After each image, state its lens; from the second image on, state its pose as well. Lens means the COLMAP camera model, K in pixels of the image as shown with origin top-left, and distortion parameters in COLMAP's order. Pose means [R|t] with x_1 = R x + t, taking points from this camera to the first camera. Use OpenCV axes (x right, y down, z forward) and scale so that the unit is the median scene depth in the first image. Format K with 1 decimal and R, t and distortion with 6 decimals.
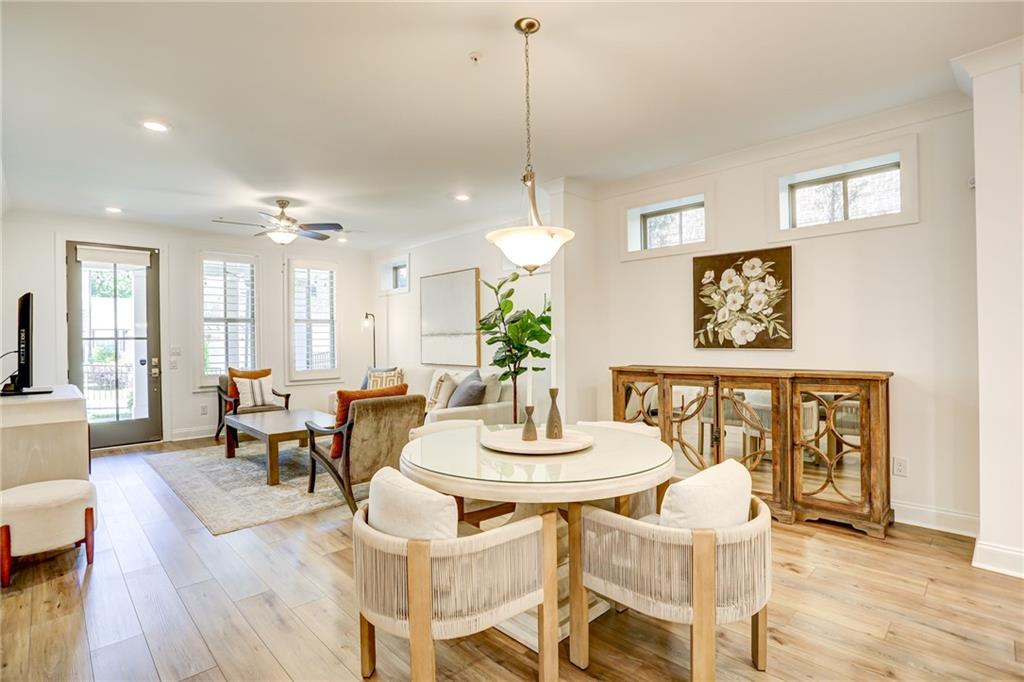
lens RADIAL K [[501.0, 0, 514.5], [0, 501.0, 339.8], [0, 0, 1]] dist [-0.073122, 0.030887]
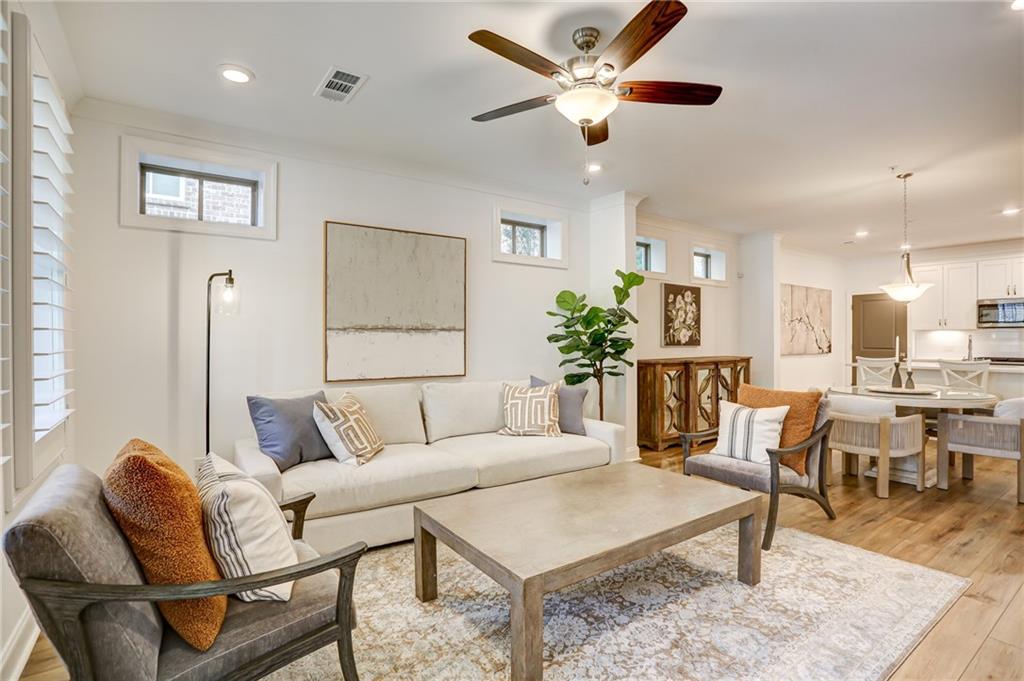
lens RADIAL K [[501.0, 0, 502.3], [0, 501.0, 338.6], [0, 0, 1]] dist [-0.073122, 0.030887]
pose [[0.162552, 0.012611, 0.986619, -1.154235], [0.000018, 0.999918, -0.012784, 0.014218], [-0.986700, 0.002096, 0.162538, 1.239068]]
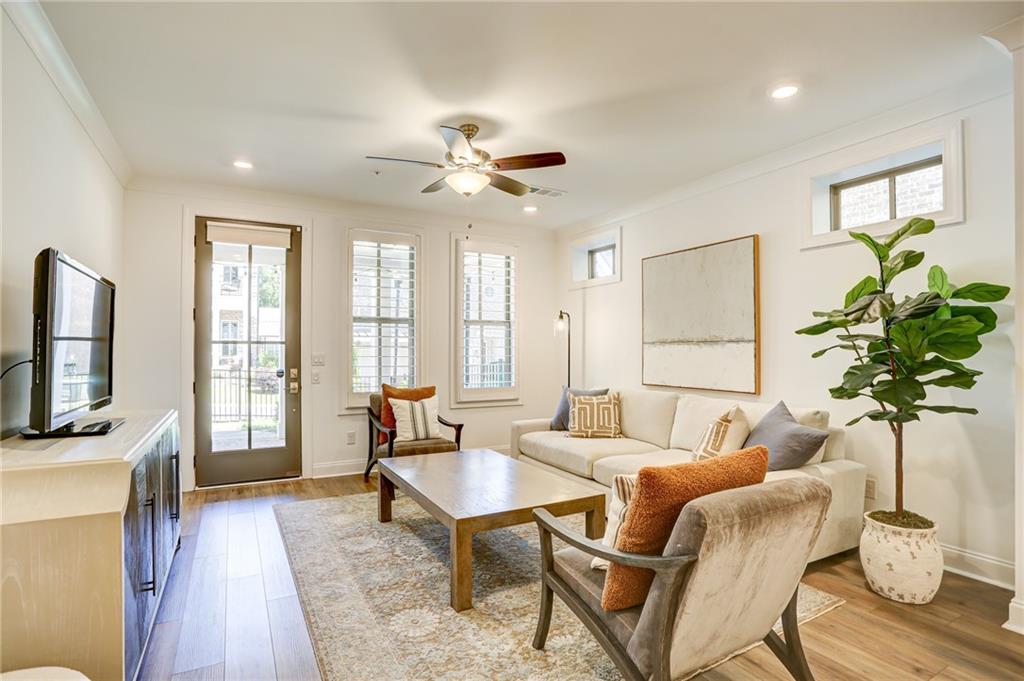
lens RADIAL K [[501.0, 0, 502.1], [0, 501.0, 346.9], [0, 0, 1]] dist [-0.073122, 0.030887]
pose [[0.961739, 0.011833, -0.273711, -0.308779], [-0.013773, 0.999892, -0.005167, 0.004215], [0.273620, 0.008739, 0.961798, 0.492661]]
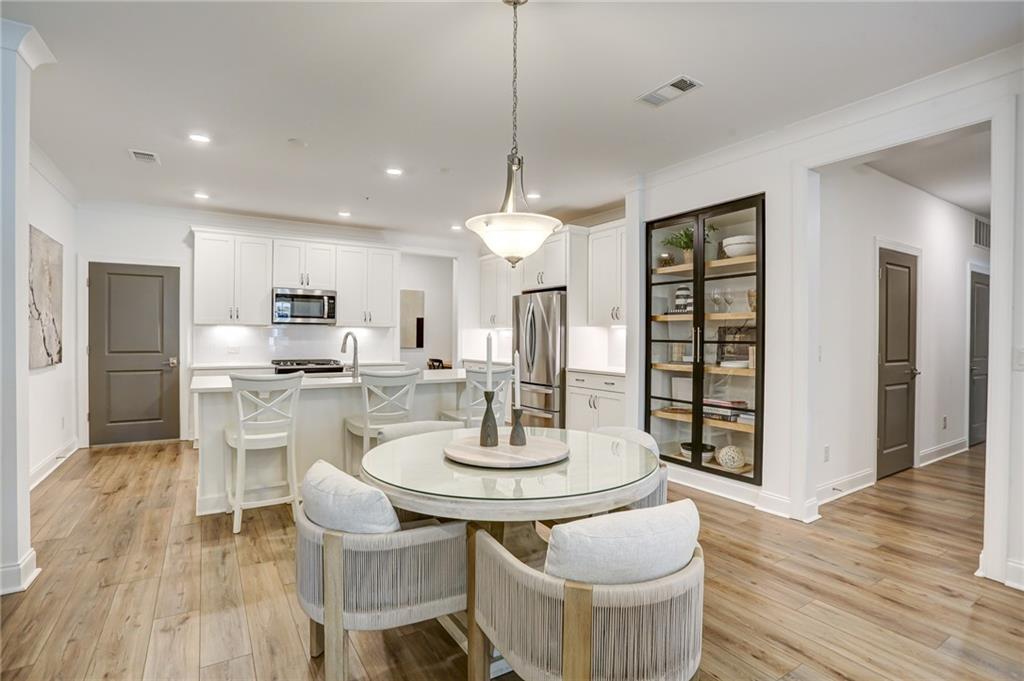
lens RADIAL K [[501.0, 0, 504.0], [0, 501.0, 345.1], [0, 0, 1]] dist [-0.073122, 0.030887]
pose [[-0.973876, 0.004033, 0.227045, -0.087197], [0.007225, 0.999886, 0.013233, 0.001924], [-0.226966, 0.014527, -0.973794, 1.029406]]
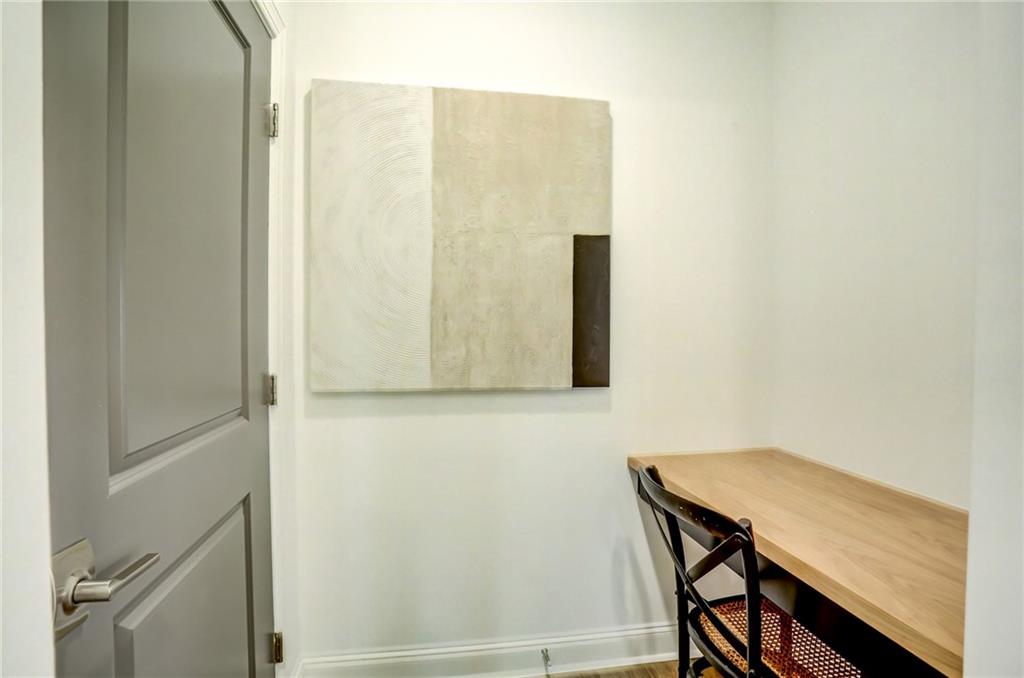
lens RADIAL K [[501.0, 0, 508.4], [0, 501.0, 336.0], [0, 0, 1]] dist [-0.073122, 0.030887]
pose [[-0.817714, 0.014059, 0.575453, 0.555345], [0.014211, 0.999890, -0.004235, -0.003766], [-0.575449, 0.004715, -0.817824, -0.569896]]
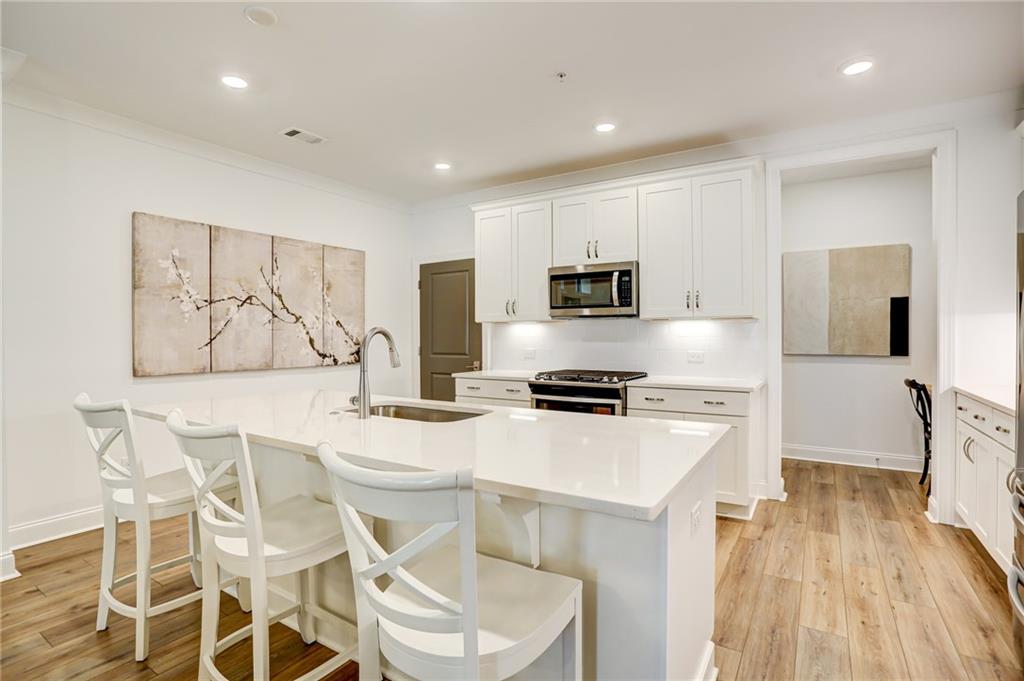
lens RADIAL K [[501.0, 0, 499.3], [0, 501.0, 340.2], [0, 0, 1]] dist [-0.073122, 0.030887]
pose [[-0.209474, 0.004434, 0.977804, -0.093655], [0.008235, 0.999962, -0.002771, 0.000448], [-0.977779, 0.007472, -0.209503, 0.105733]]
